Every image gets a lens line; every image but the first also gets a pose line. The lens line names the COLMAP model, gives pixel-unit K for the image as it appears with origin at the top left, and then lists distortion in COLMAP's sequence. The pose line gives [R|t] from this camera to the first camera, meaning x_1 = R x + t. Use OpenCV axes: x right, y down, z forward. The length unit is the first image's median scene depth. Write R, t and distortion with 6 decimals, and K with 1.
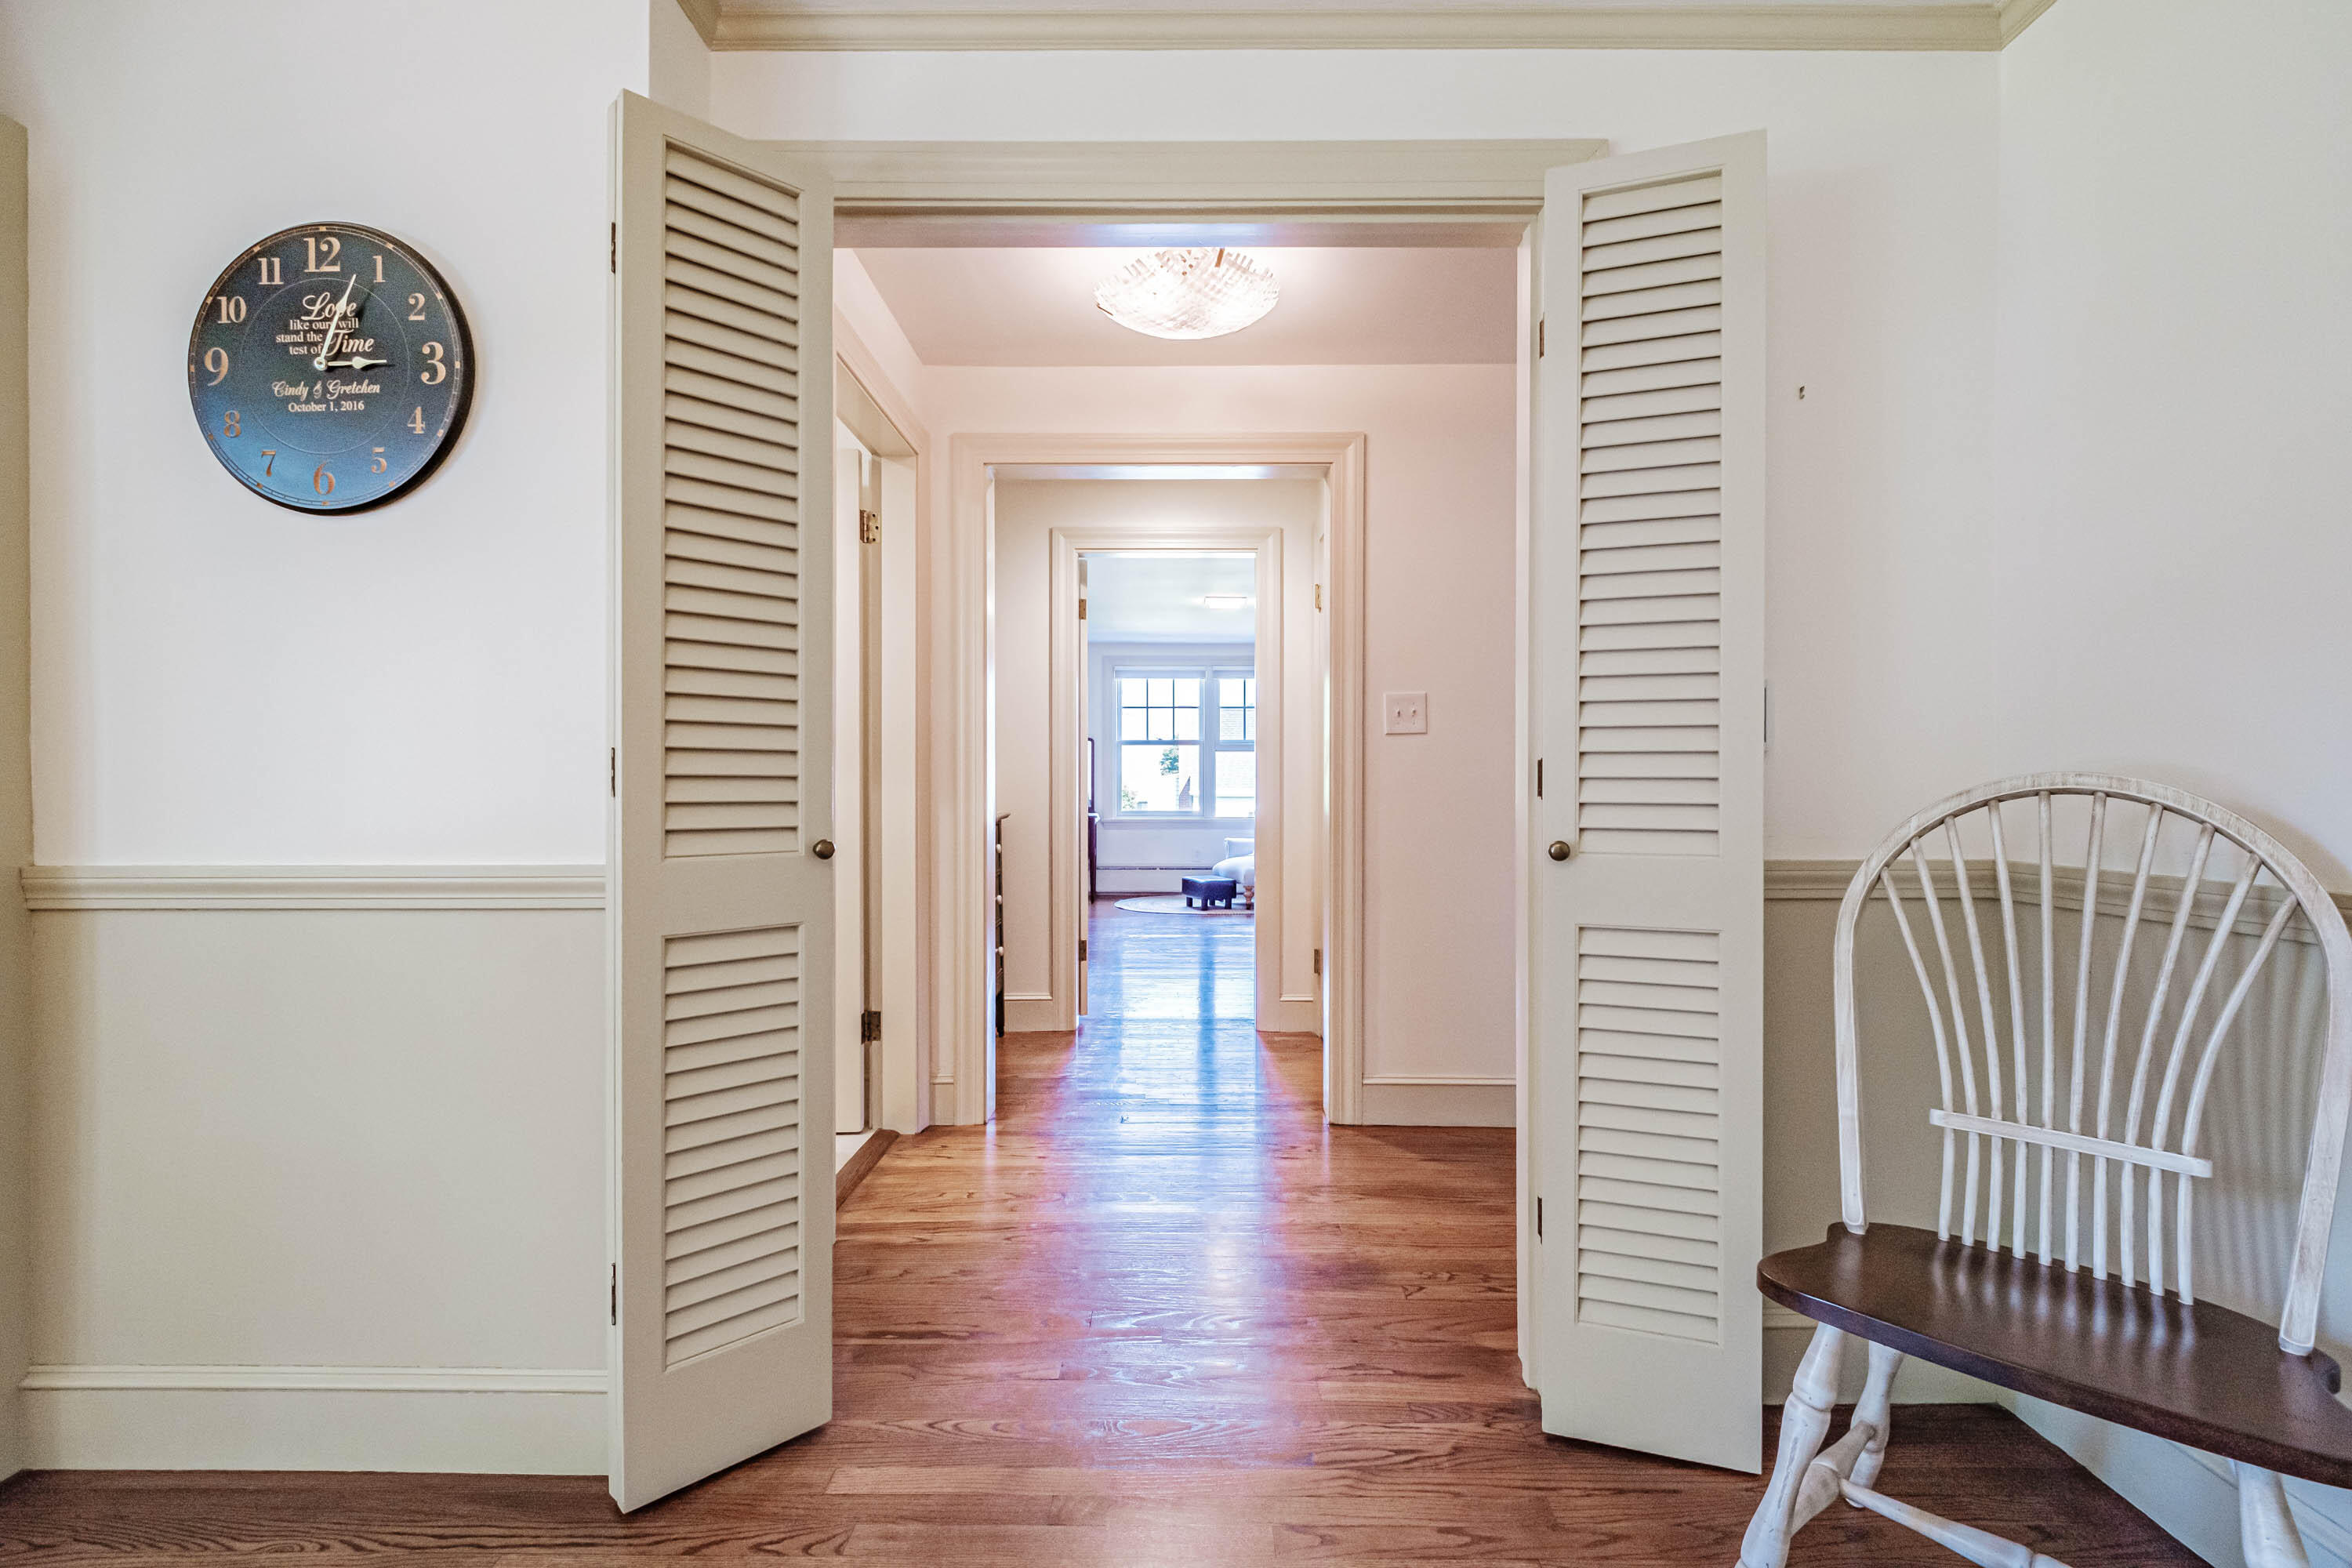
lens RADIAL K [[957.1, 0, 1176.0], [0, 957.1, 784.0], [0, 0, 1]] dist [-0.000754, -0.000061]
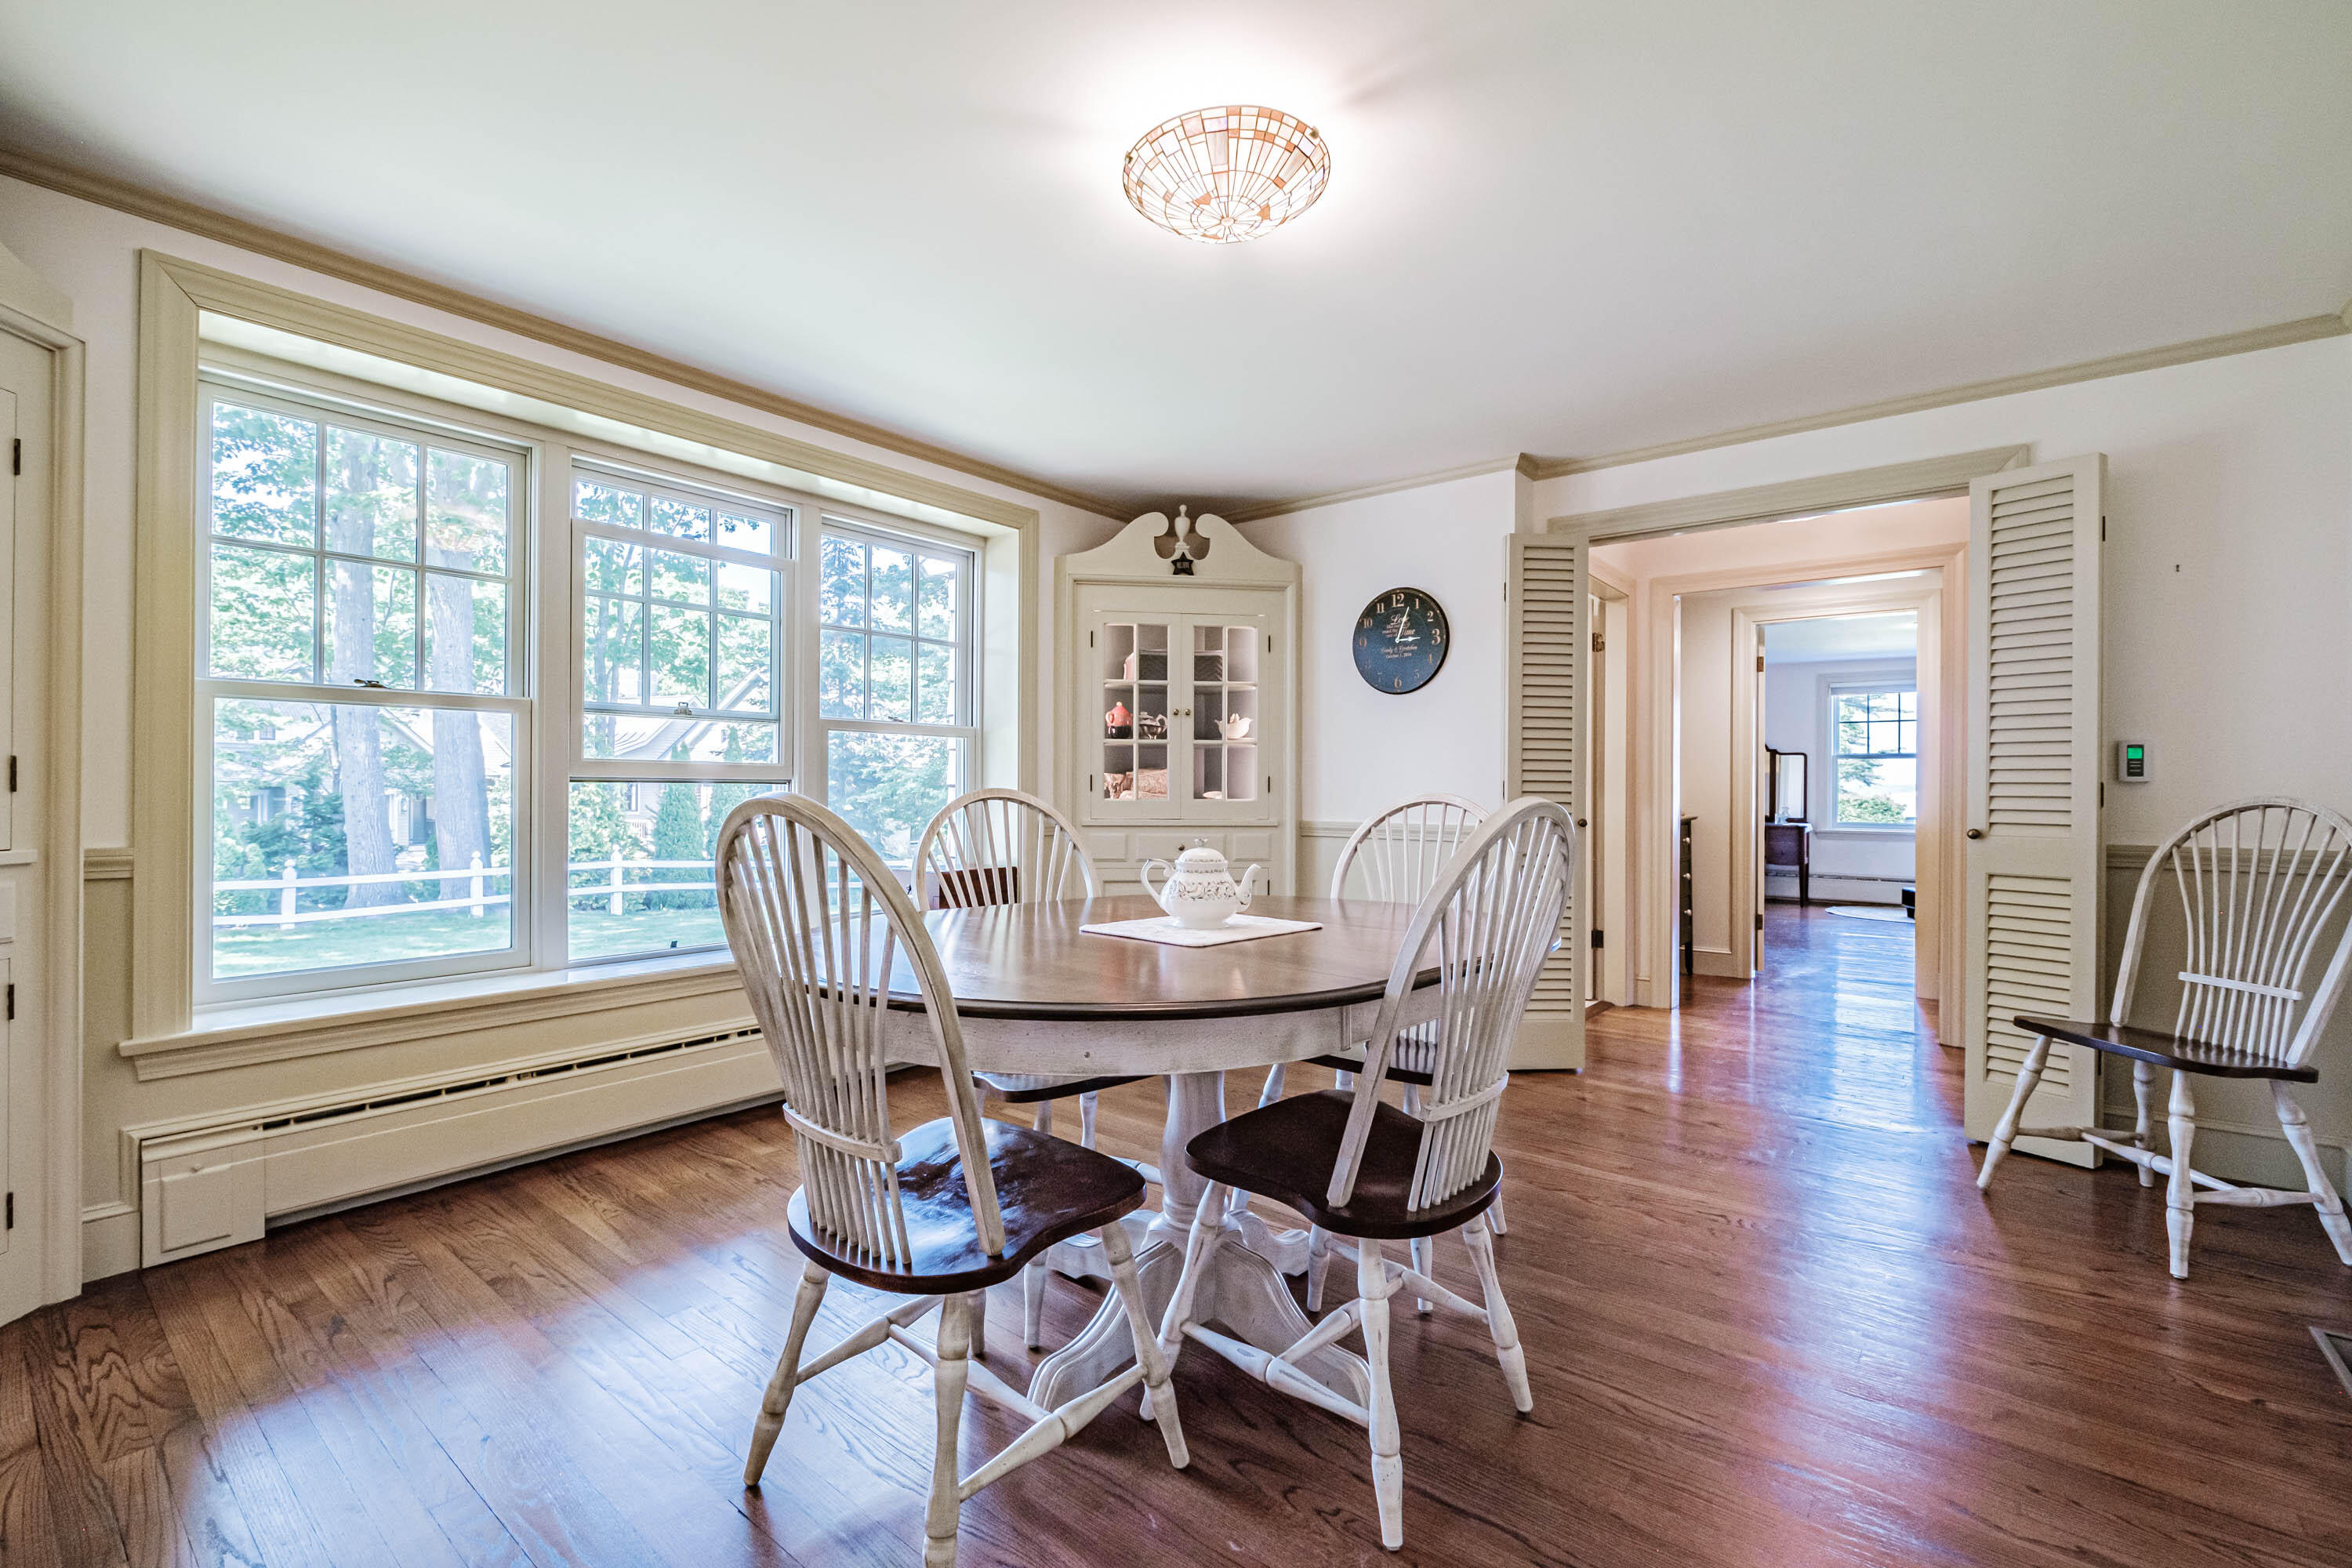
lens RADIAL K [[1029.1, 0, 1186.4], [0, 1029.1, 782.7], [0, 0, 1]] dist [0.001740, -0.000732]
pose [[0.781080, 0.002216, -0.624428, 0.425039], [-0.008309, 0.999942, -0.006845, -0.005914], [0.624376, 0.010535, 0.781053, -1.498610]]
